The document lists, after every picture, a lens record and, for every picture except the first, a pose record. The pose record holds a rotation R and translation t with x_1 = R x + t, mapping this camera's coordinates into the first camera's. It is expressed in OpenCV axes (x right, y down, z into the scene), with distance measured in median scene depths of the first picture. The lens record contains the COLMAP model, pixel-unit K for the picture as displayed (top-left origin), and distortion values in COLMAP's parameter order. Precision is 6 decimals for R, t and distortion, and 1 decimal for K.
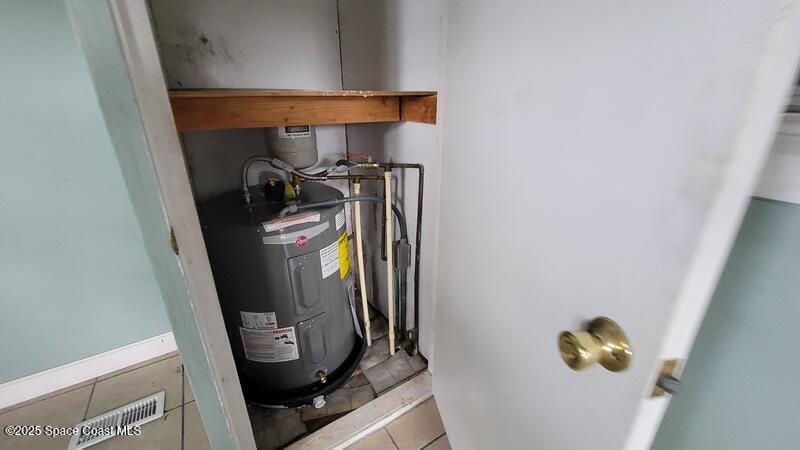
lens RADIAL K [[326.5, 0, 400.8], [0, 326.5, 222.2], [0, 0, 1]] dist [-0.001188, 0.000015]
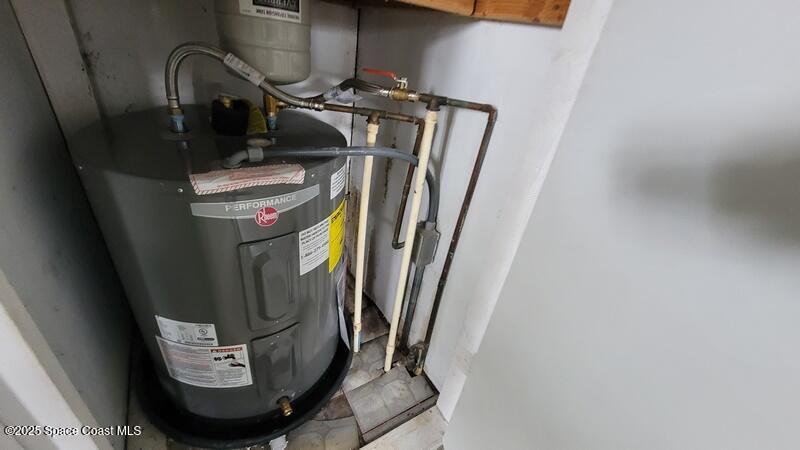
lens RADIAL K [[326.5, 0, 400.8], [0, 326.5, 222.2], [0, 0, 1]] dist [-0.001188, 0.000015]
pose [[0.989845, 0.130186, 0.057081, -0.096028], [-0.137329, 0.979480, 0.147511, -0.039431], [-0.036705, -0.153852, 0.987412, 0.389754]]
